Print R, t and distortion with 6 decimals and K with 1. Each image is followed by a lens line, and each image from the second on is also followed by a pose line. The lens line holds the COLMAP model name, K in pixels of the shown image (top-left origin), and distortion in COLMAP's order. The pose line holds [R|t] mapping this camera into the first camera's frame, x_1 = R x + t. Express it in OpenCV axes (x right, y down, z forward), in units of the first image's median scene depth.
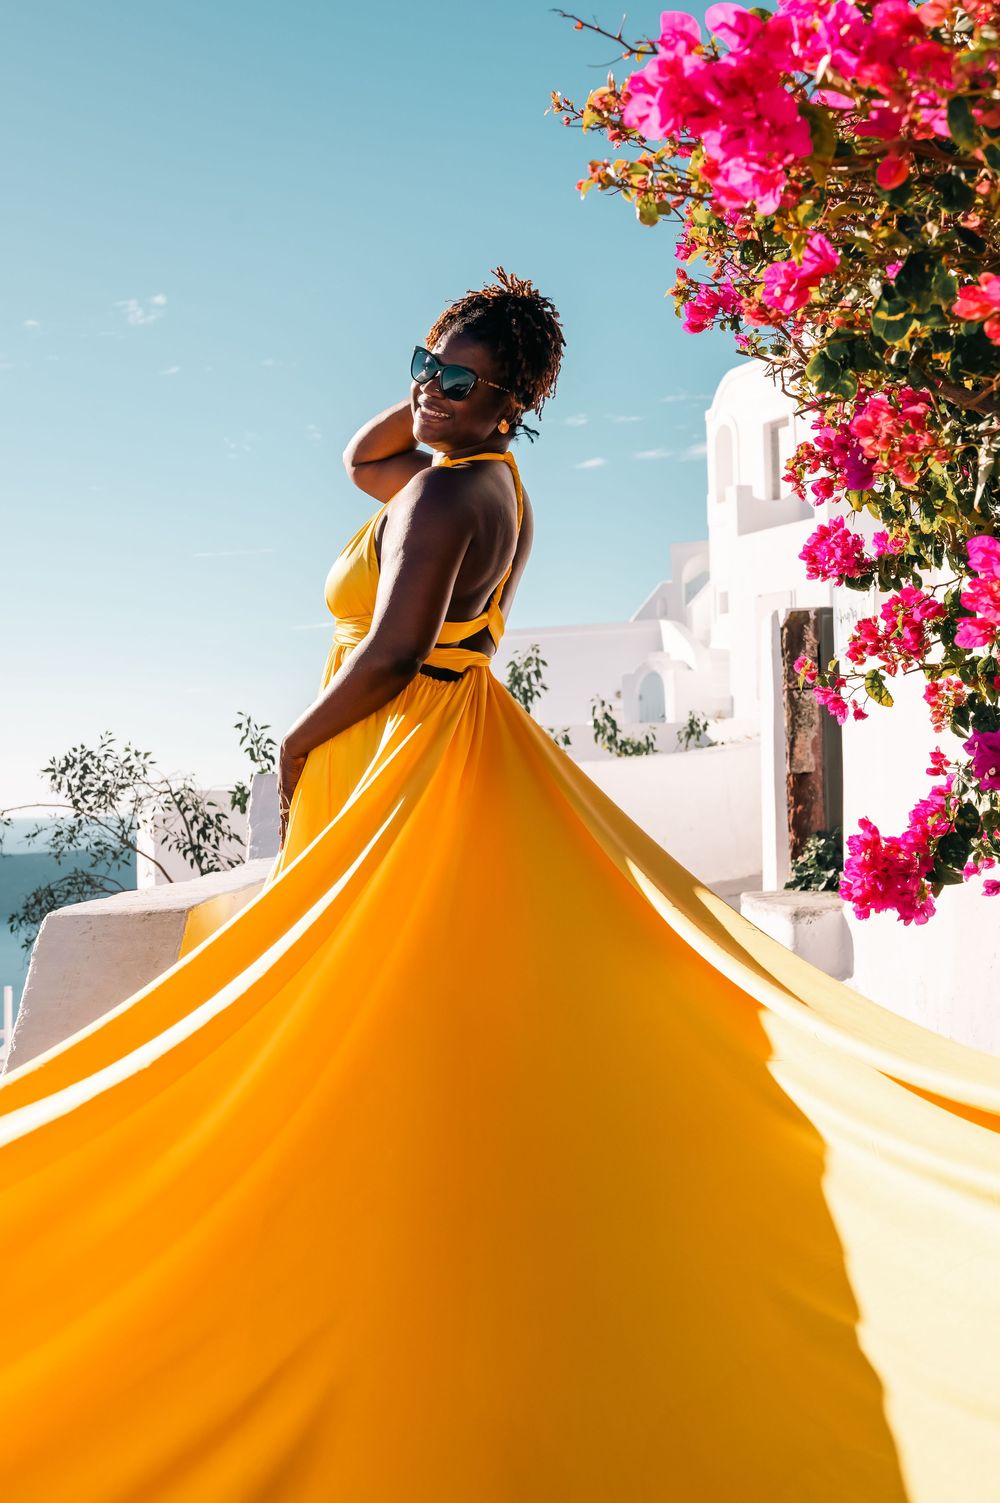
lens RADIAL K [[2155.3, 0, 529.3], [0, 2155.3, 700.9], [0, 0, 1]] dist [-0.005950, 0.001608]
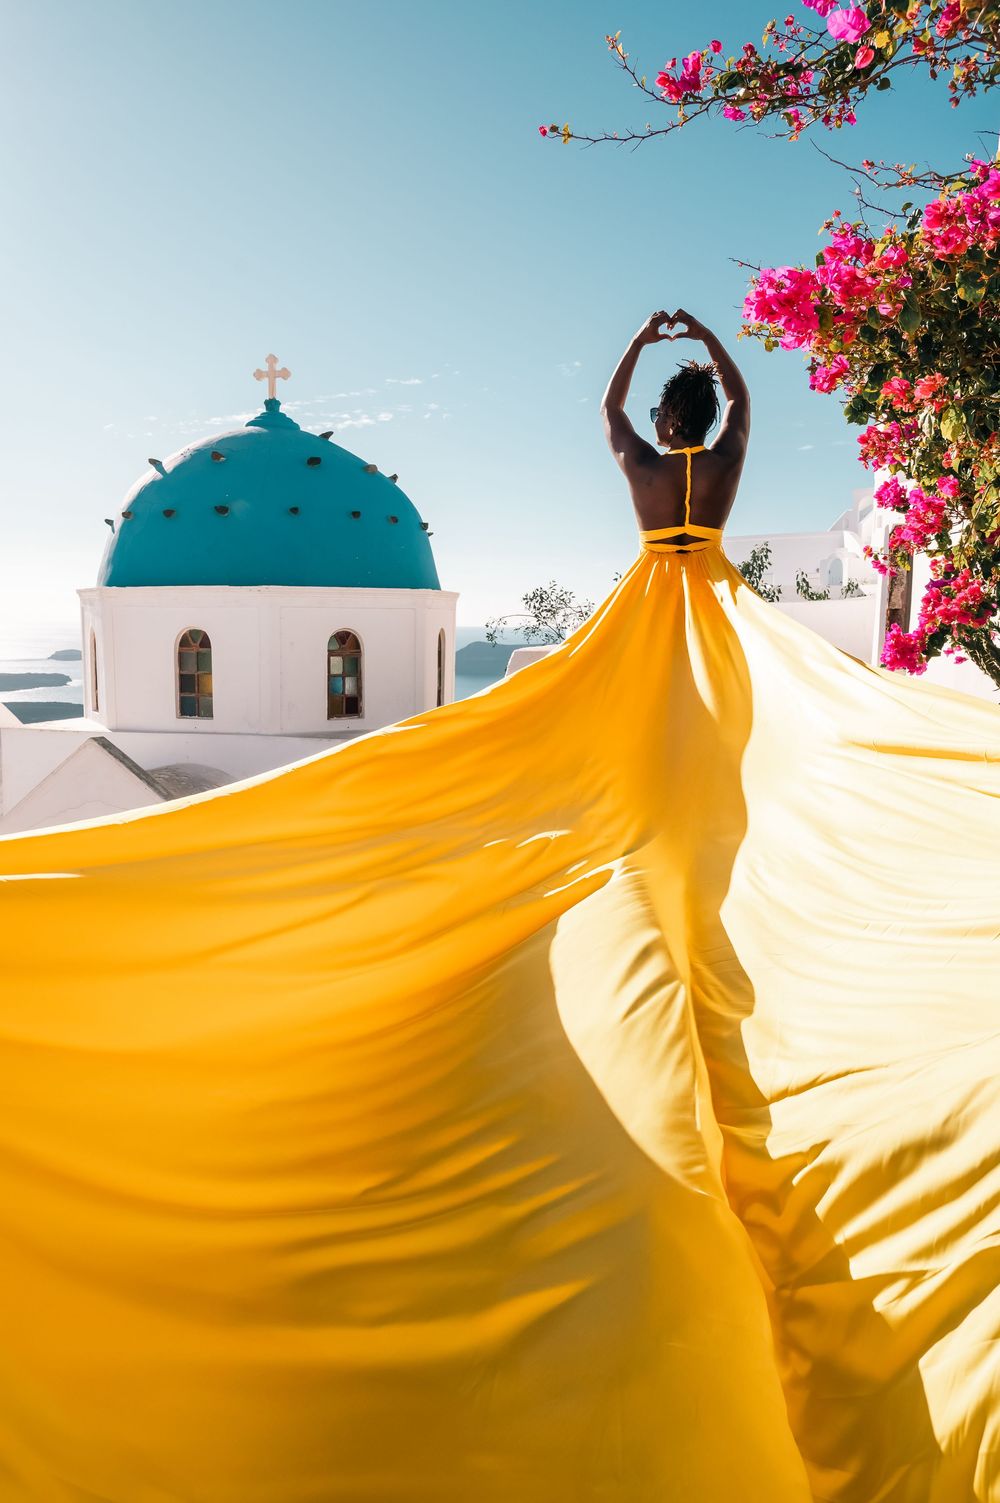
lens RADIAL K [[1102.2, 0, 501.2], [0, 1102.2, 739.9], [0, 0, 1]] dist [-0.003642, 0.001753]
pose [[0.970619, 0.059016, -0.233272, 0.039902], [-0.022964, 0.987751, 0.154339, 0.009143], [0.239523, -0.144448, 0.960085, -0.141445]]
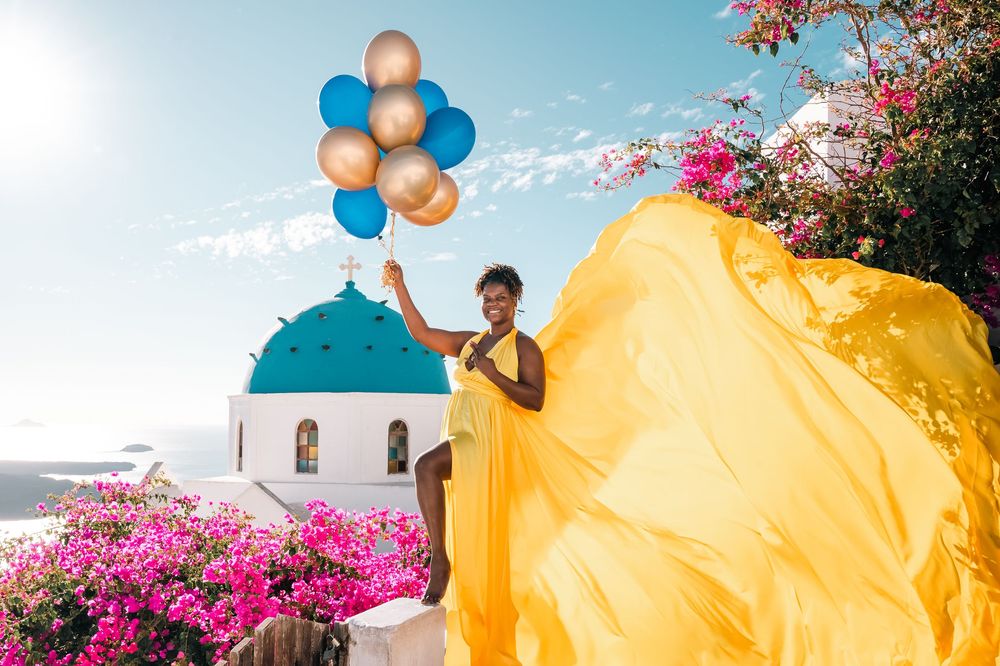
lens RADIAL K [[835.2, 0, 418.7], [0, 835.2, 356.3], [0, 0, 1]] dist [0.002270, -0.001911]
pose [[0.960790, 0.008527, -0.277145, 0.014128], [-0.017933, 0.999345, -0.031421, 0.025264], [0.276696, 0.035159, 0.960314, -1.036356]]
